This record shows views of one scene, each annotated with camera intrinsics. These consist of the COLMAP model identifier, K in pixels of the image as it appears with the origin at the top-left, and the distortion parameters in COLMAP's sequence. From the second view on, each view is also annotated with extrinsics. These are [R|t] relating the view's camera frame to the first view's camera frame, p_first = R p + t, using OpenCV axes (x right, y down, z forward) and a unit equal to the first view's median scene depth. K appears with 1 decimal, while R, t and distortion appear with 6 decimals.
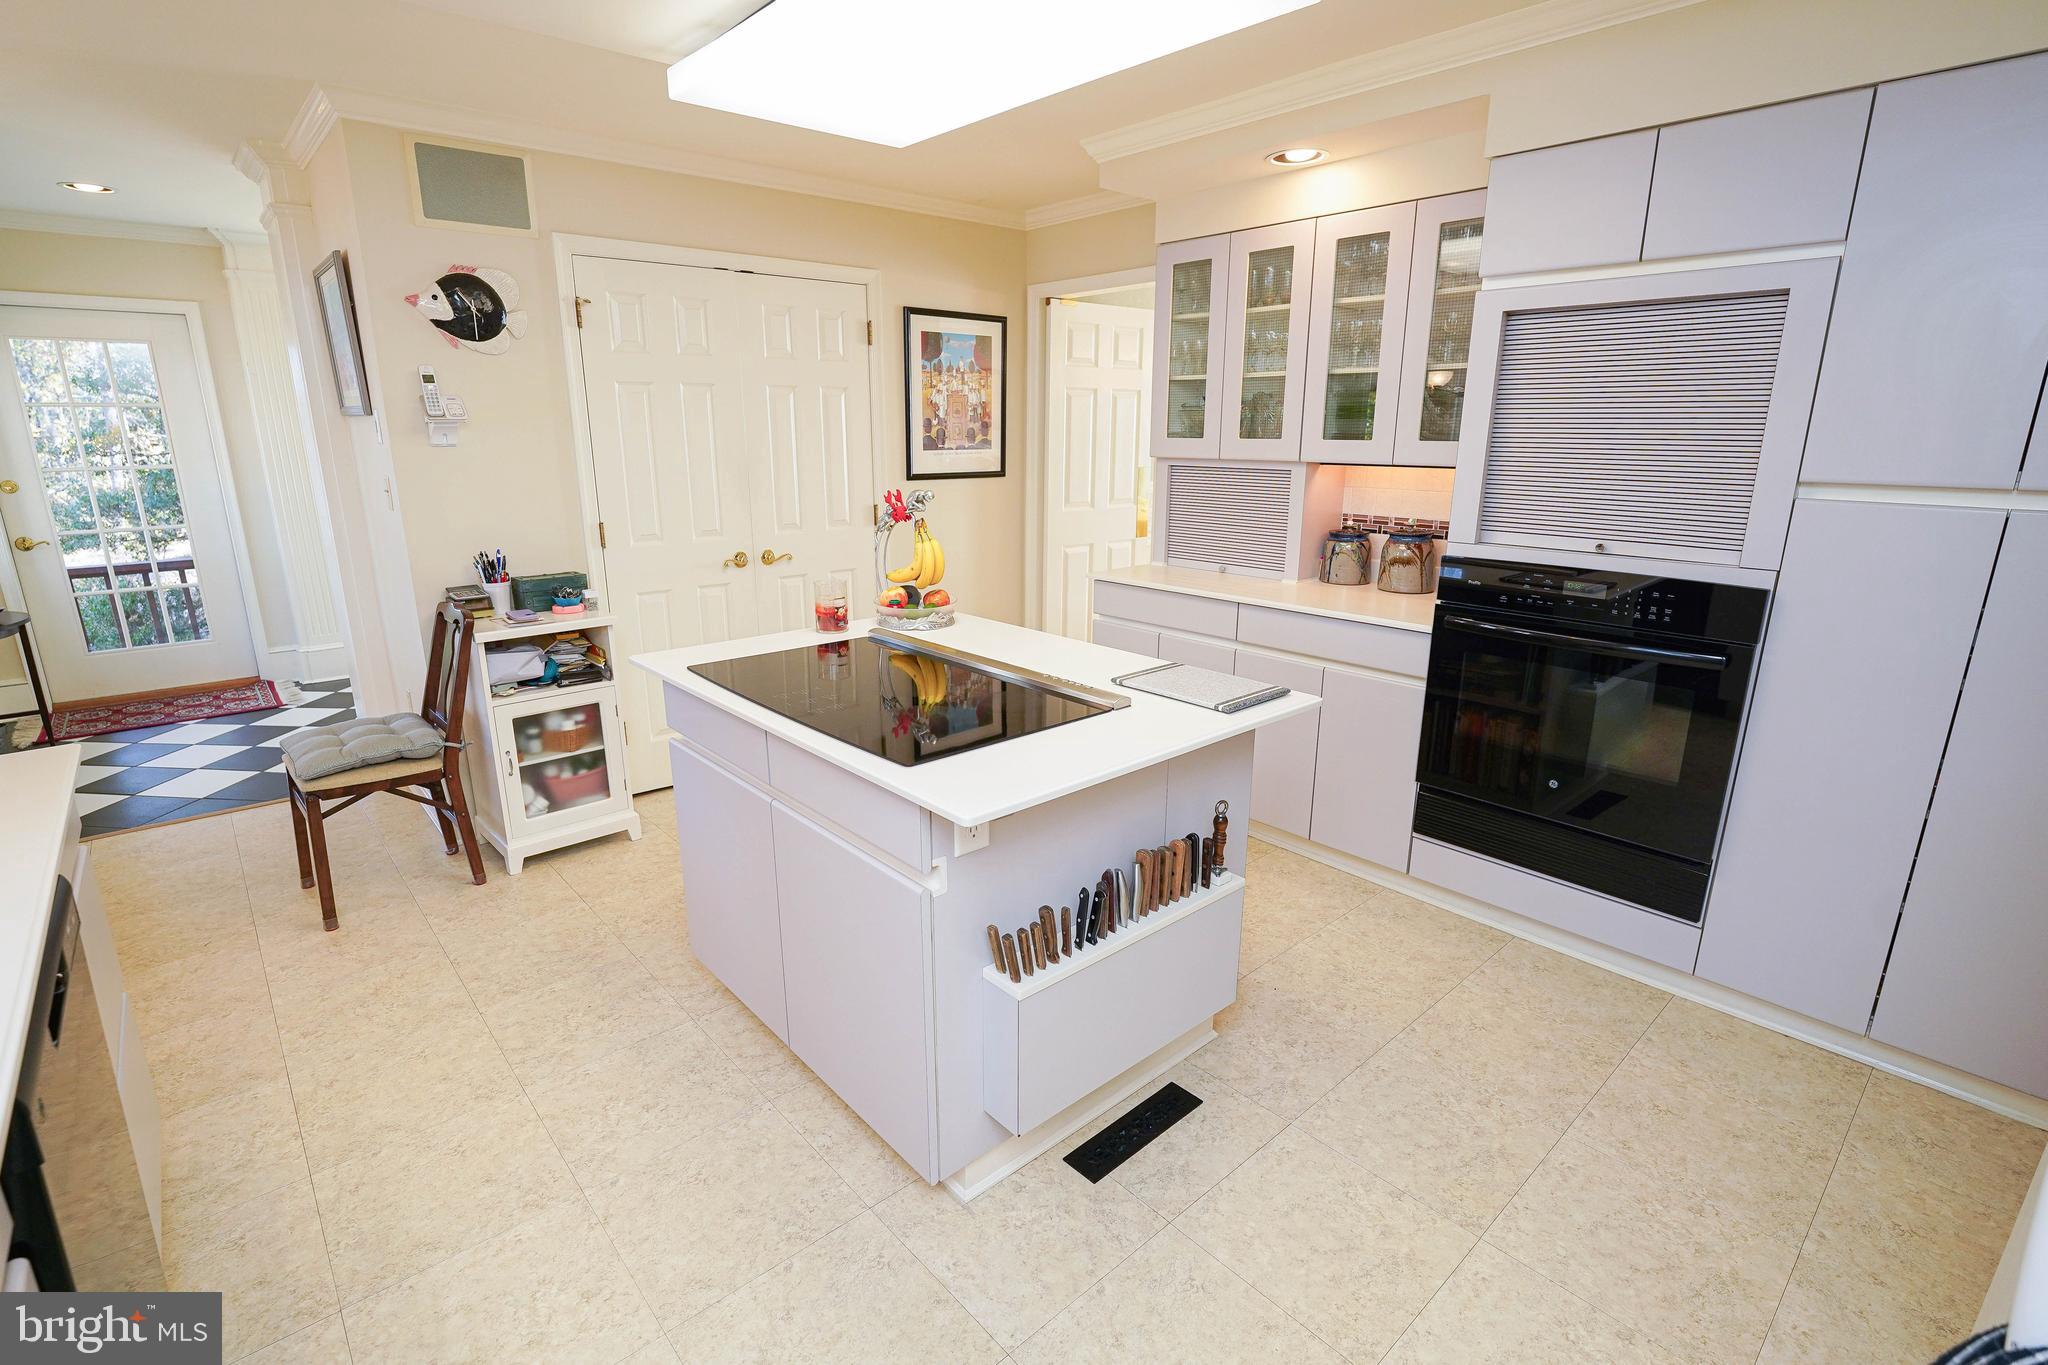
lens RADIAL K [[973.3, 0, 988.7], [0, 973.3, 686.1], [0, 0, 1]] dist [-0.016204, 0.001301]
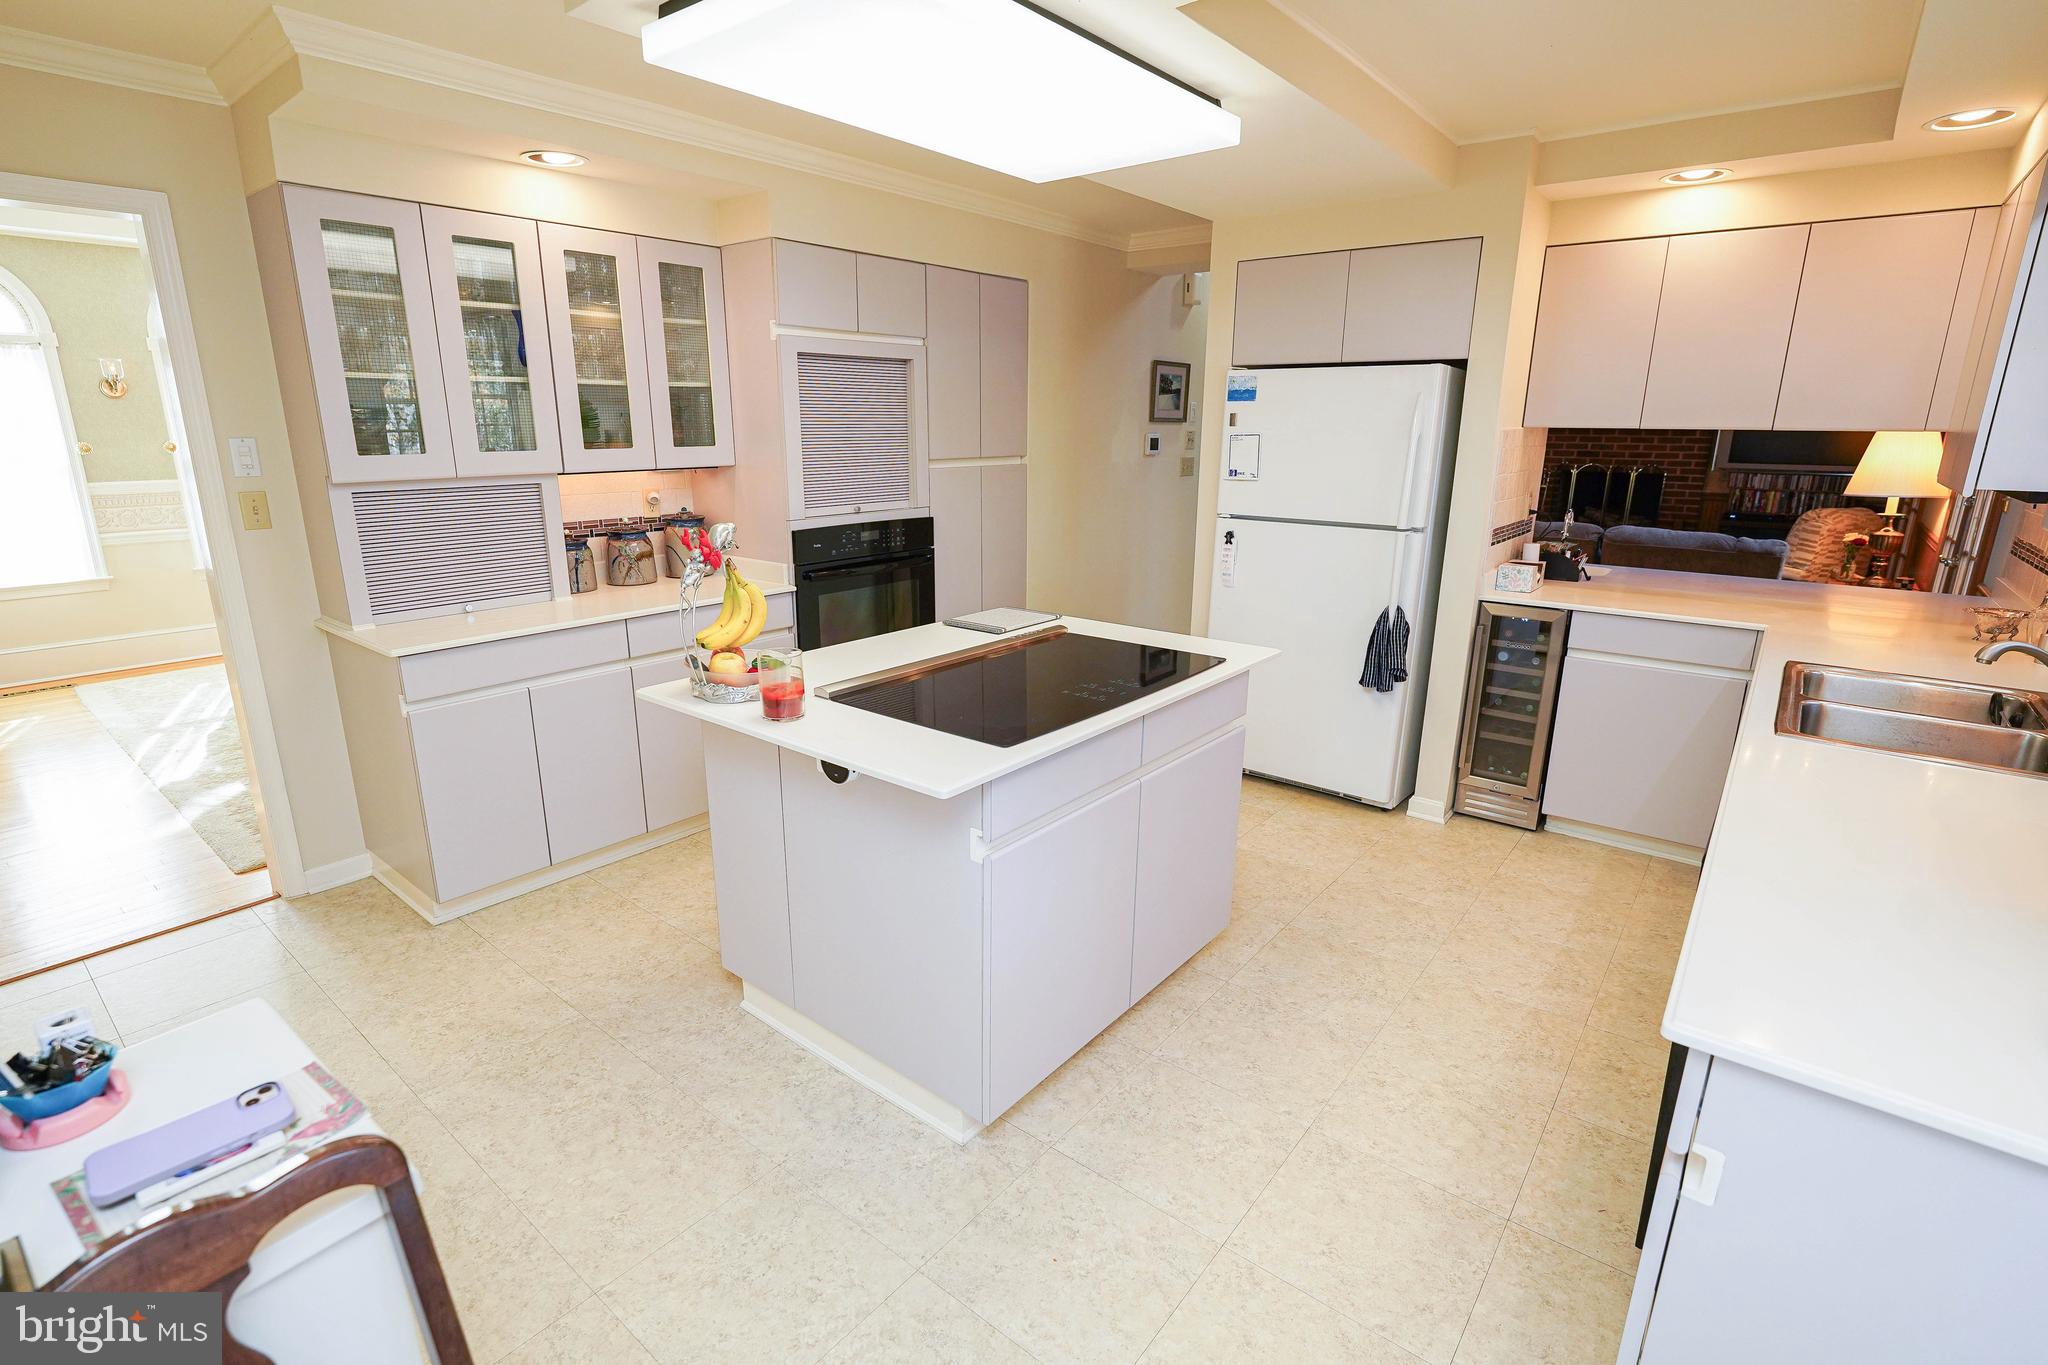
lens RADIAL K [[973.3, 0, 1038.2], [0, 973.3, 679.1], [0, 0, 1]] dist [-0.016204, 0.001301]
pose [[-0.205294, -0.250316, 0.946148, -0.826748], [0.252788, 0.920373, 0.298347, -0.235854], [-0.945491, 0.300424, -0.125670, 0.824340]]
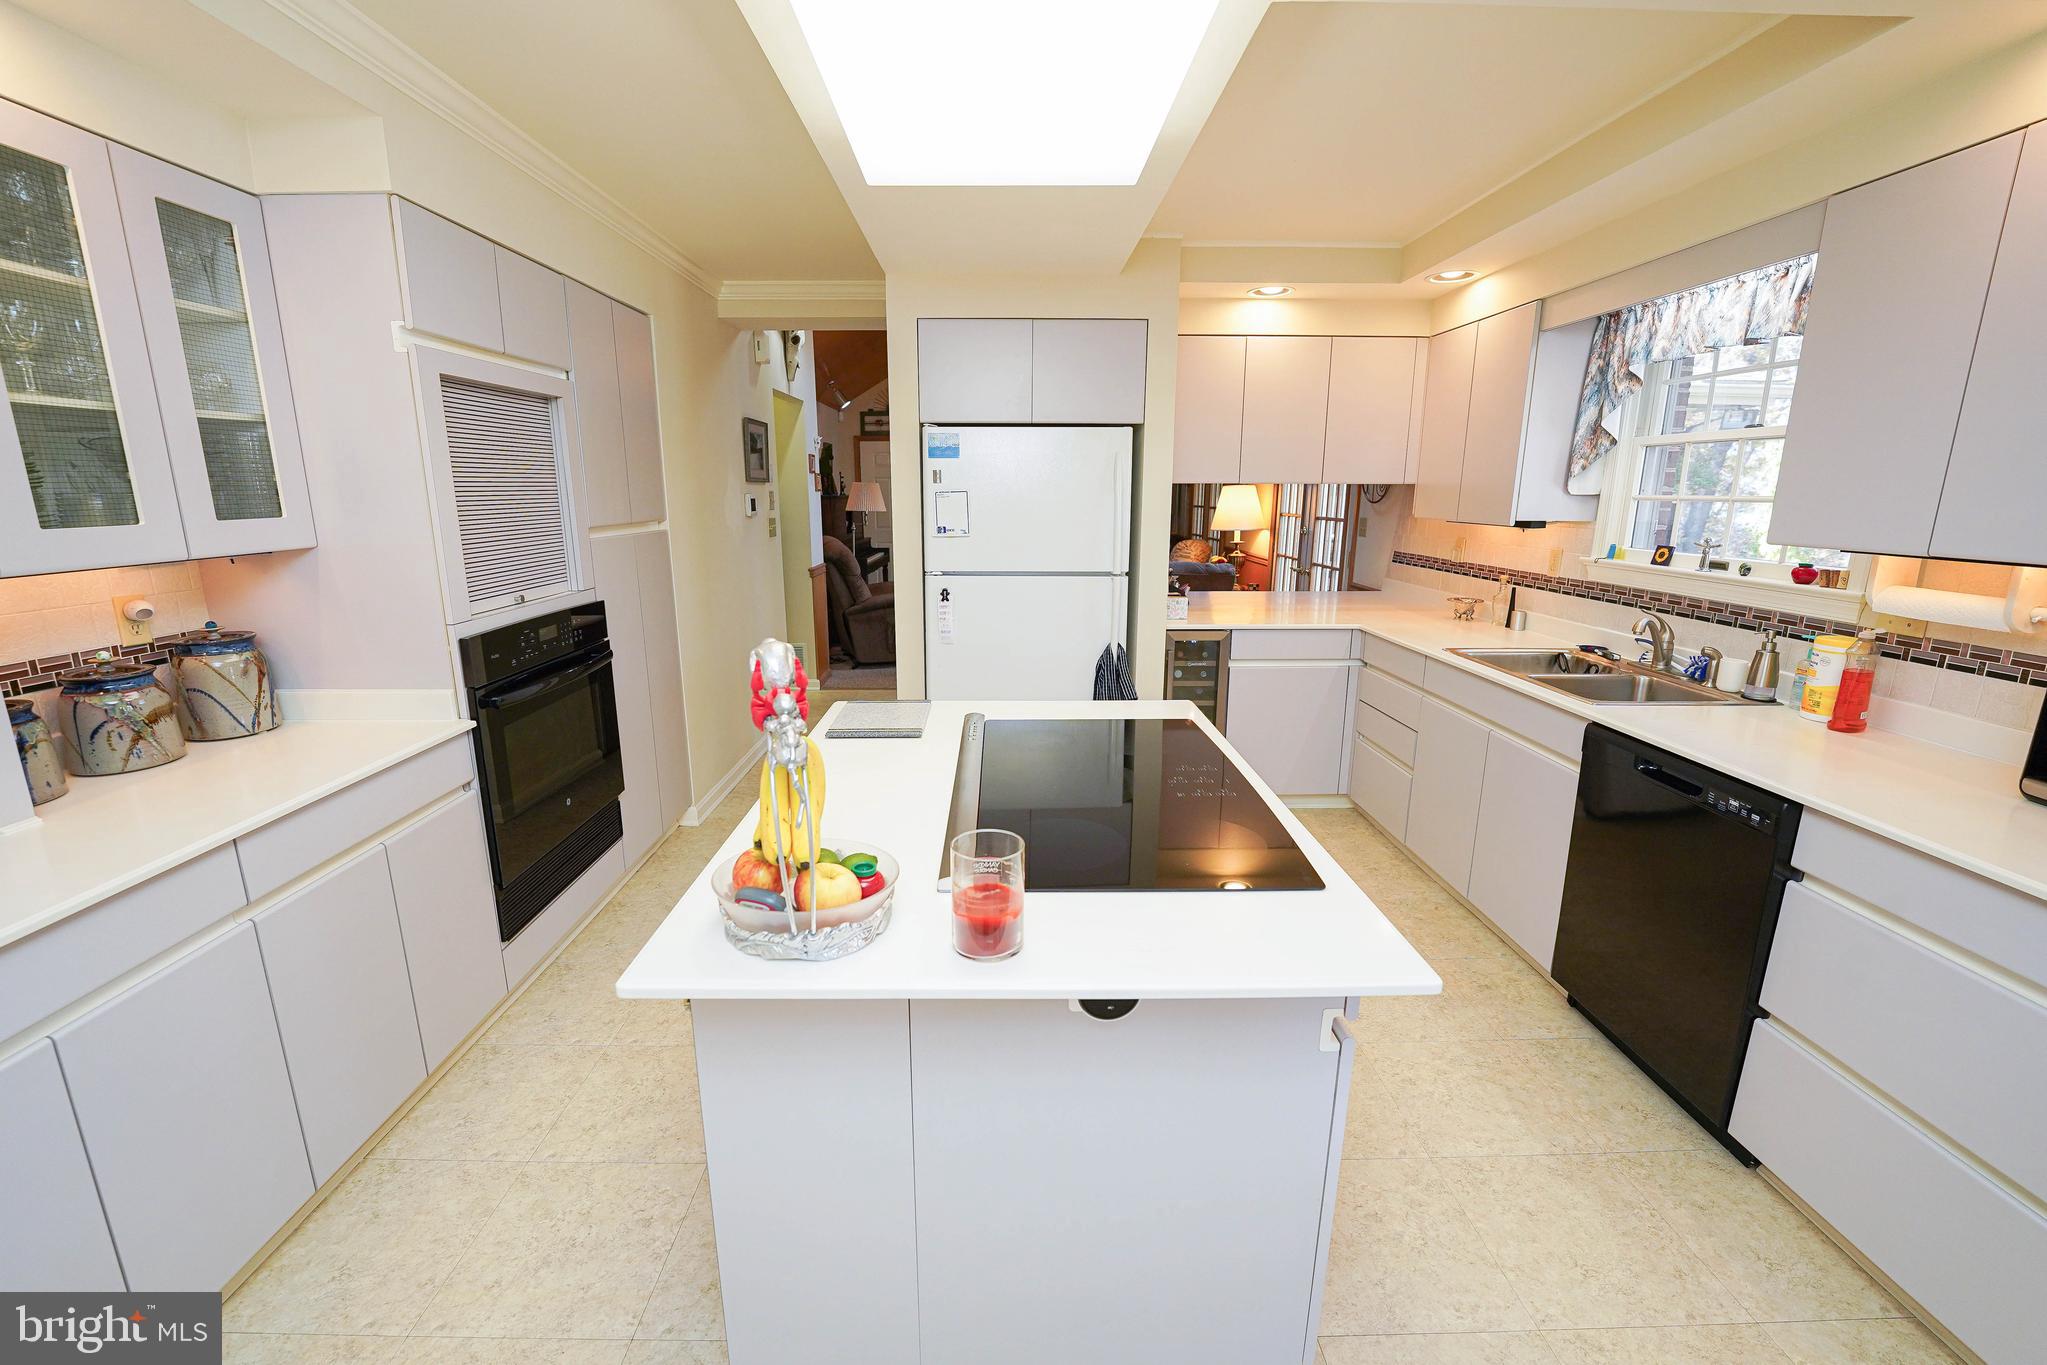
lens RADIAL K [[829.2, 0, 1023.0], [0, 829.2, 680.9], [0, 0, 1]] dist [-0.027390, 0.000865]
pose [[-0.778725, -0.141154, 0.611279, -0.357021], [0.164504, 0.894325, 0.416079, -0.297106], [-0.605413, 0.424569, -0.673213, 1.095325]]
